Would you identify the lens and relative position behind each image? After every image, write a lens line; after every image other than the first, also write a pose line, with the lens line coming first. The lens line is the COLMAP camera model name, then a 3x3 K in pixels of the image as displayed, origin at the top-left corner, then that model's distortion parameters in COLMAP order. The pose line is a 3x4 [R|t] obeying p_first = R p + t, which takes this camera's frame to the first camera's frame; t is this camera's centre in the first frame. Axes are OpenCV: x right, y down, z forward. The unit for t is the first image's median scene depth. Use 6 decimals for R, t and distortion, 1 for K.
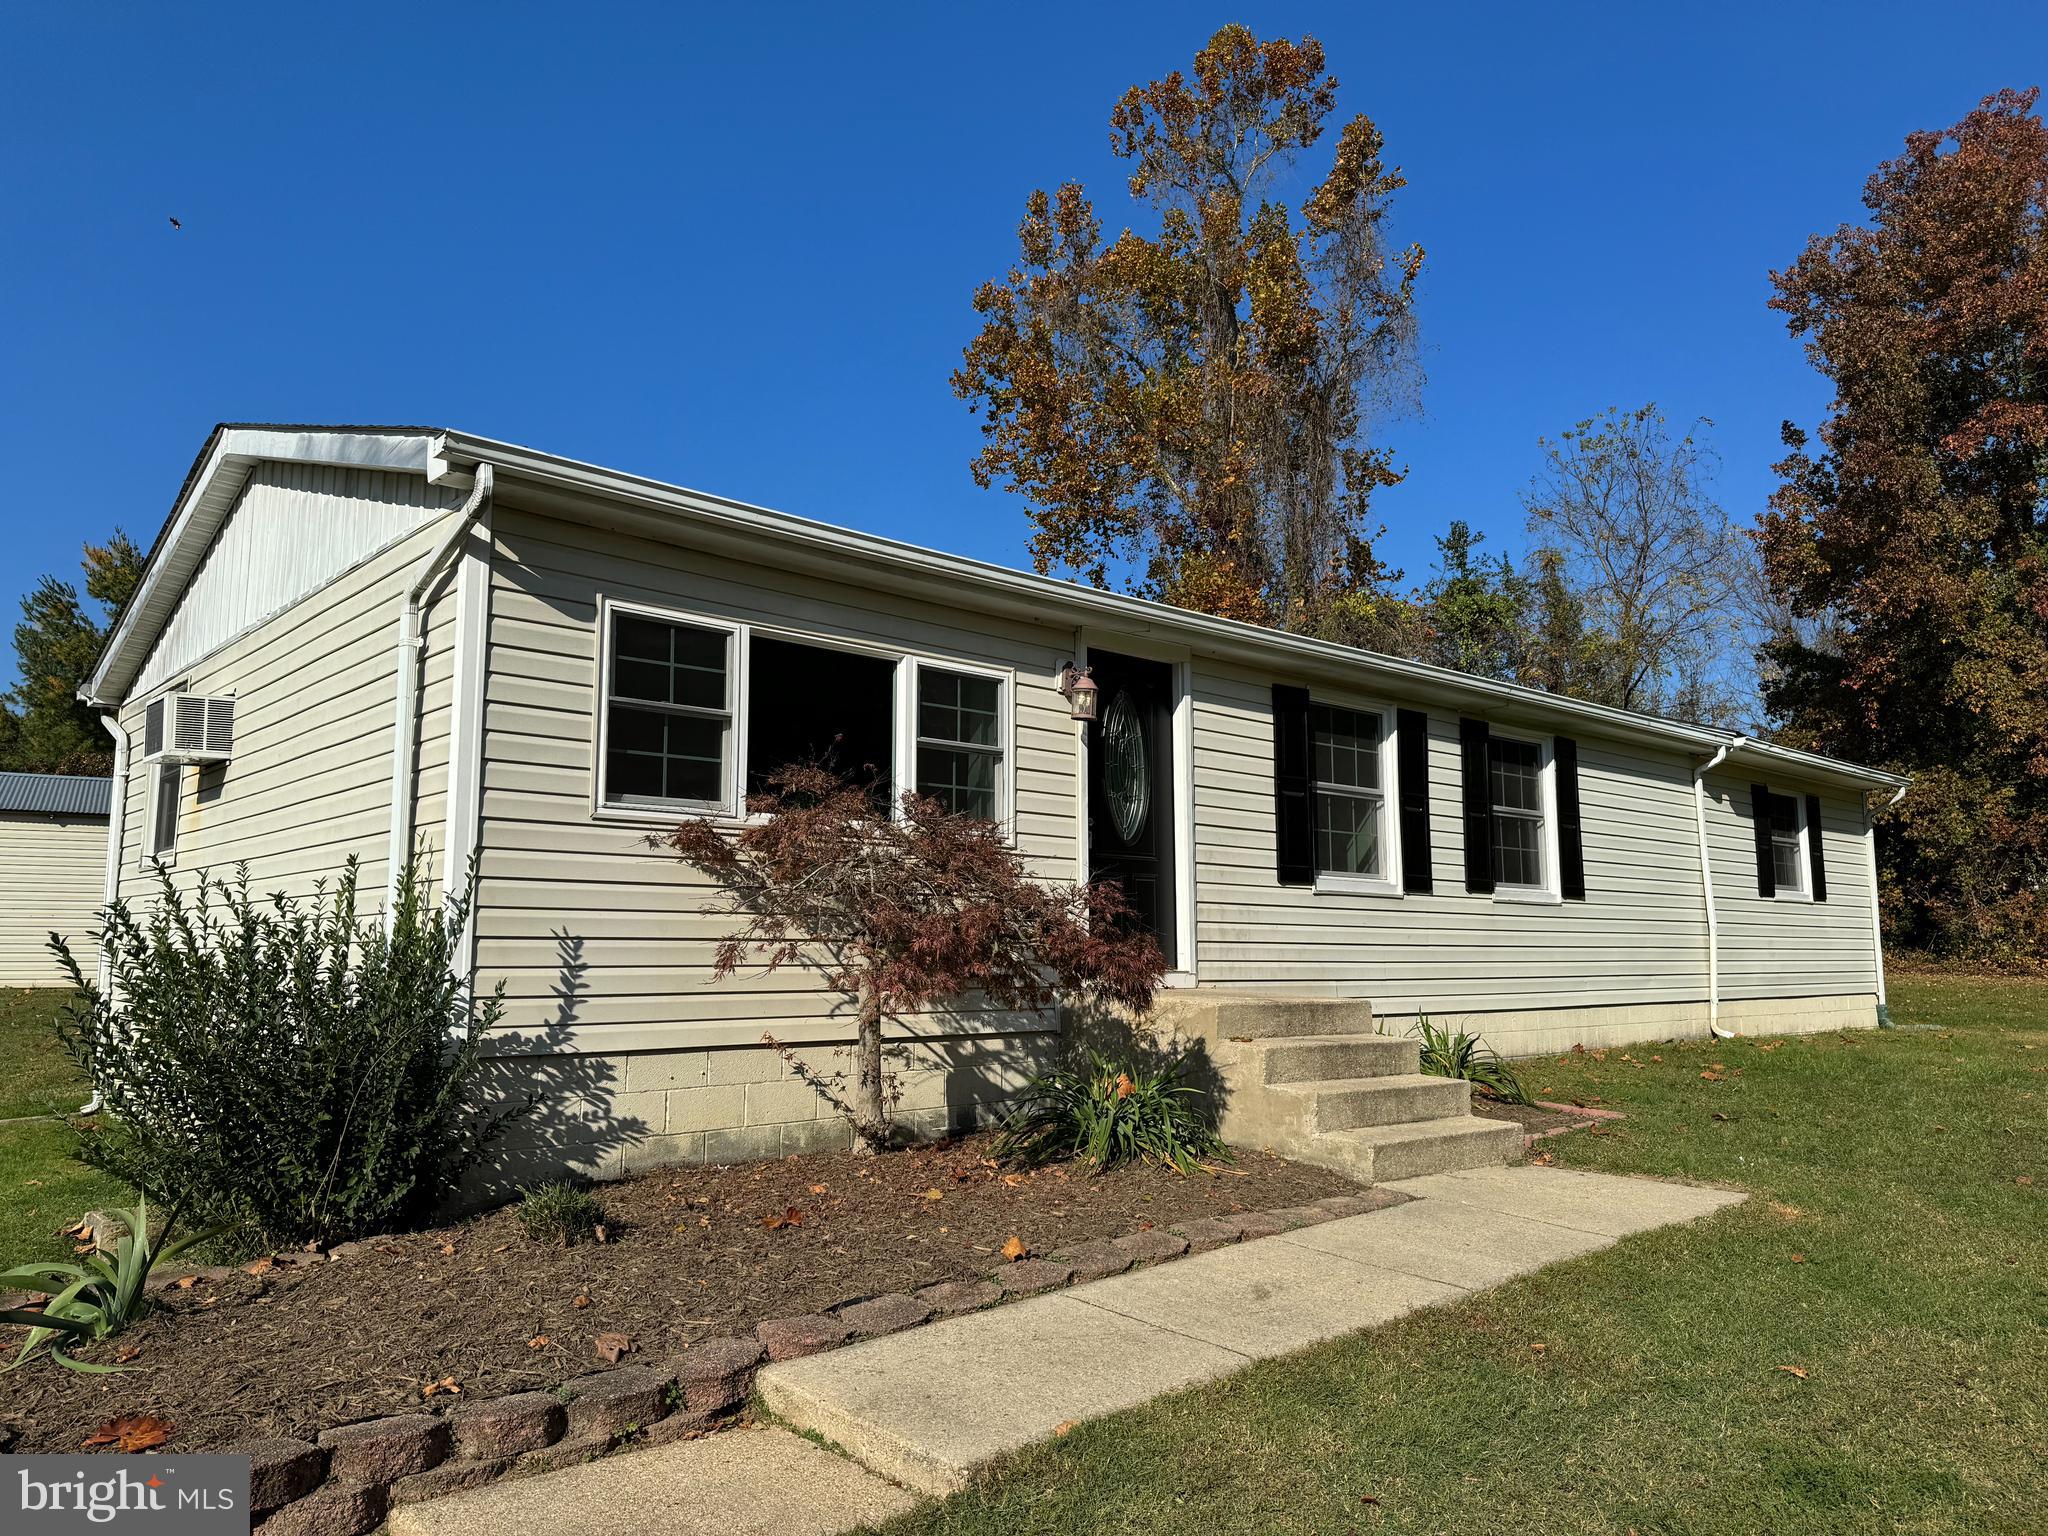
lens RADIAL K [[1426.1, 0, 1039.0], [0, 1426.1, 772.9], [0, 0, 1]] dist [0.030865, -0.016140]
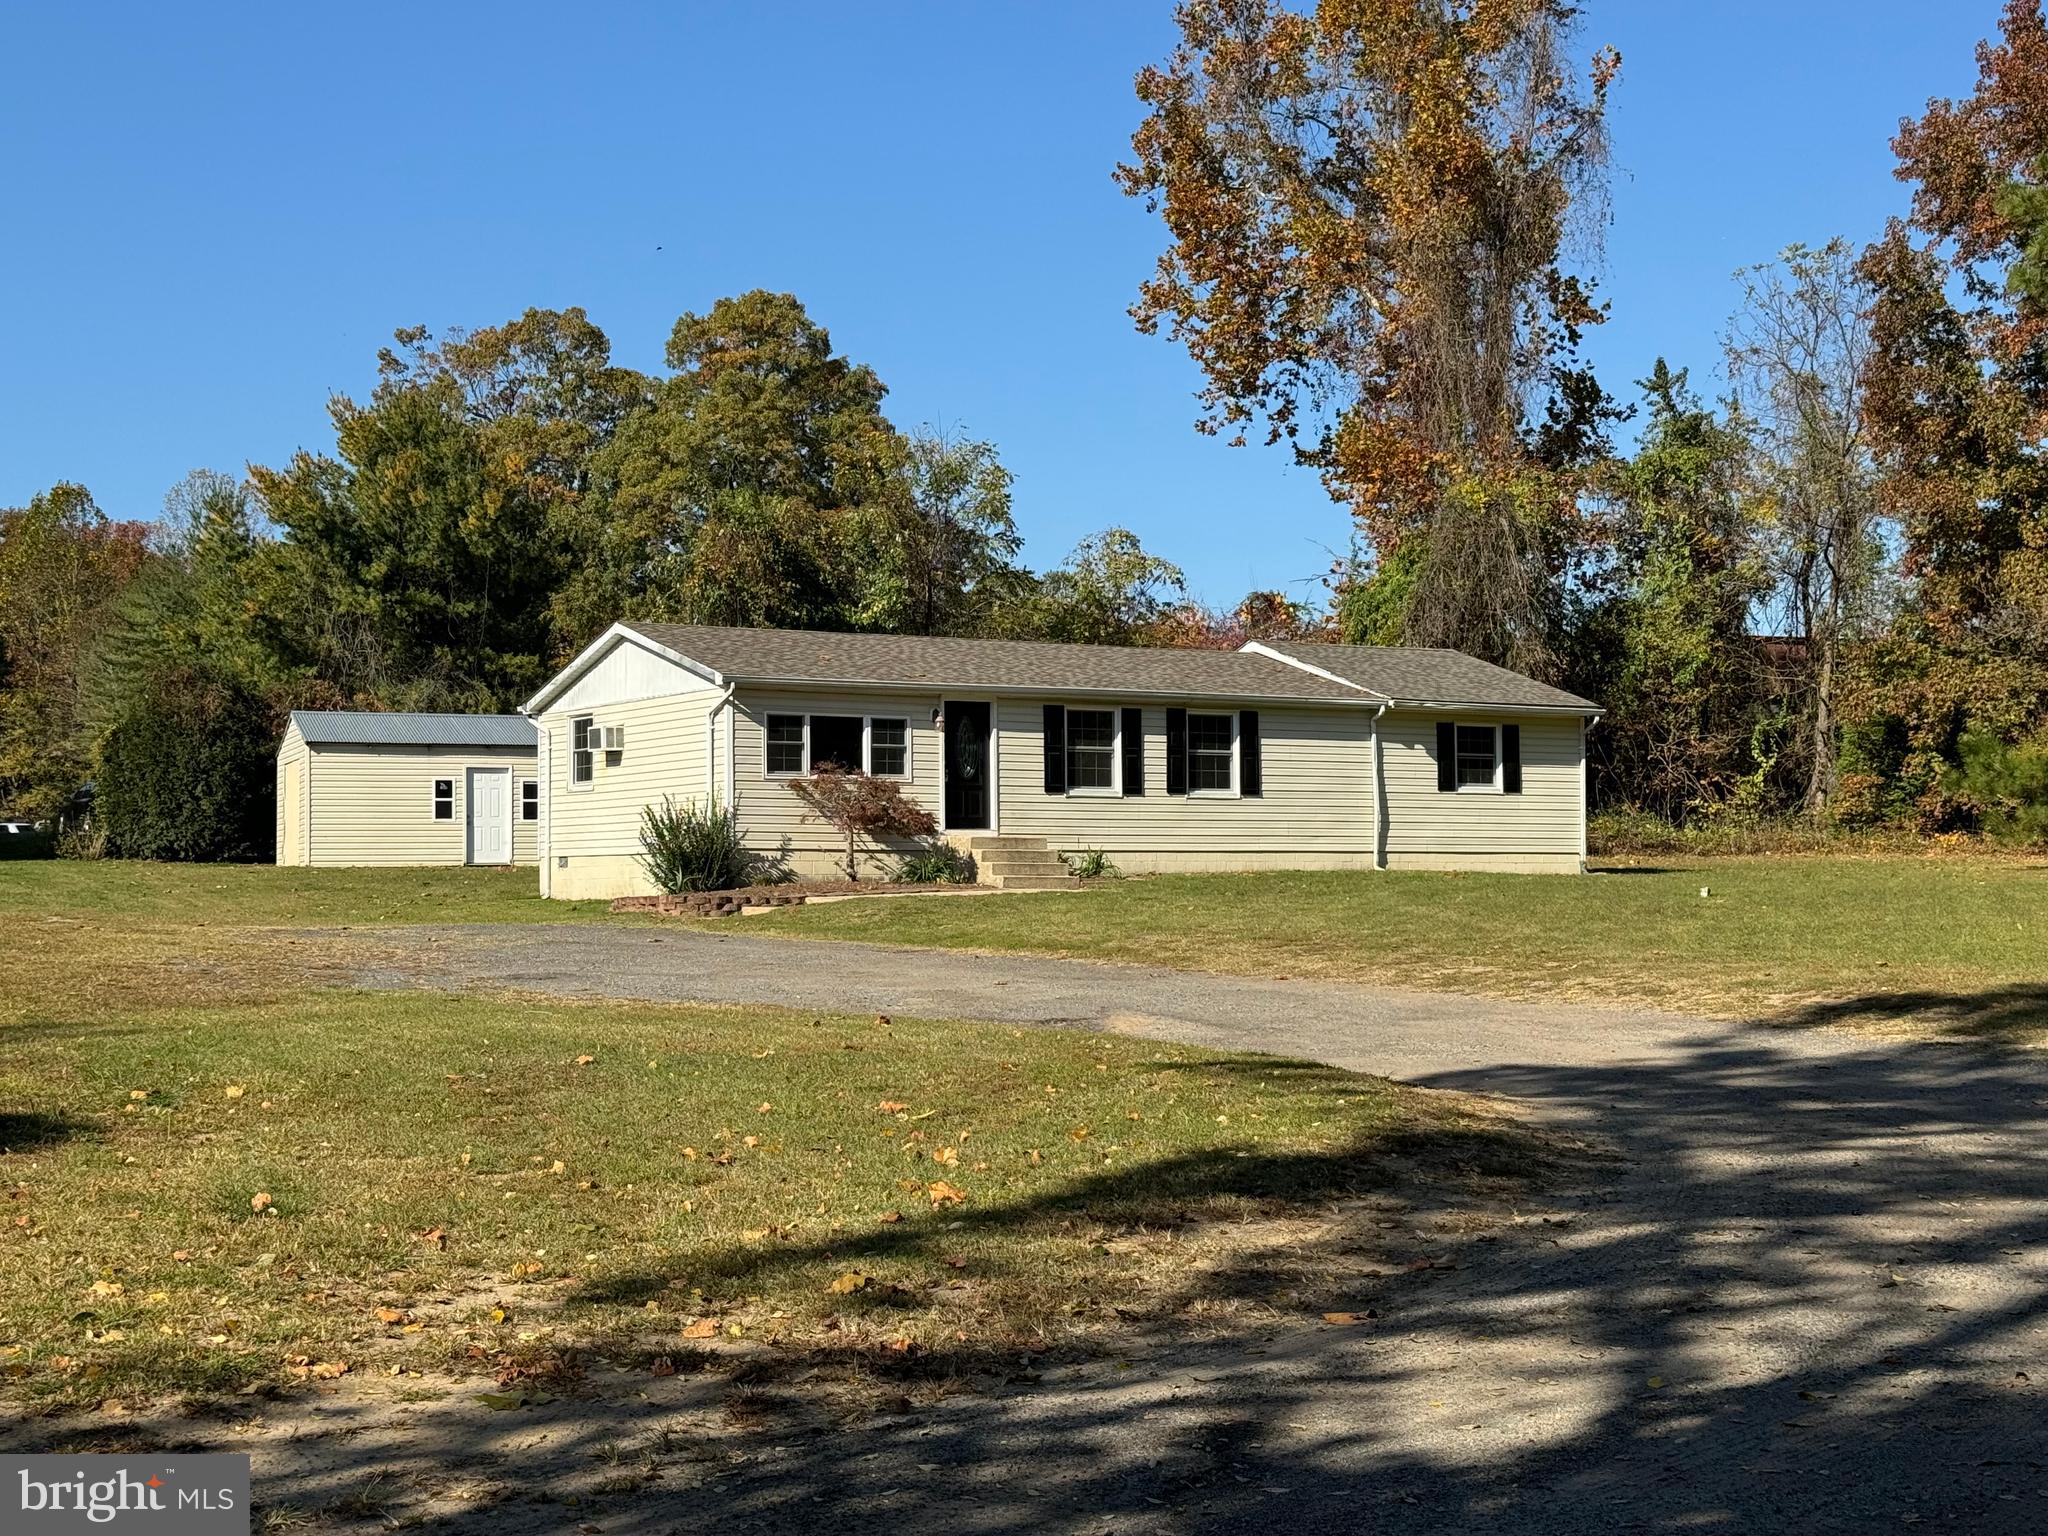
lens RADIAL K [[2926.0, 0, 1021.9], [0, 2926.0, 766.7], [0, 0, 1]] dist [-0.034865, 0.000000]
pose [[0.982325, -0.014637, -0.186611, 1.242560], [0.029504, 0.996584, 0.077141, -0.405146], [0.184844, -0.081283, 0.979401, -4.456544]]
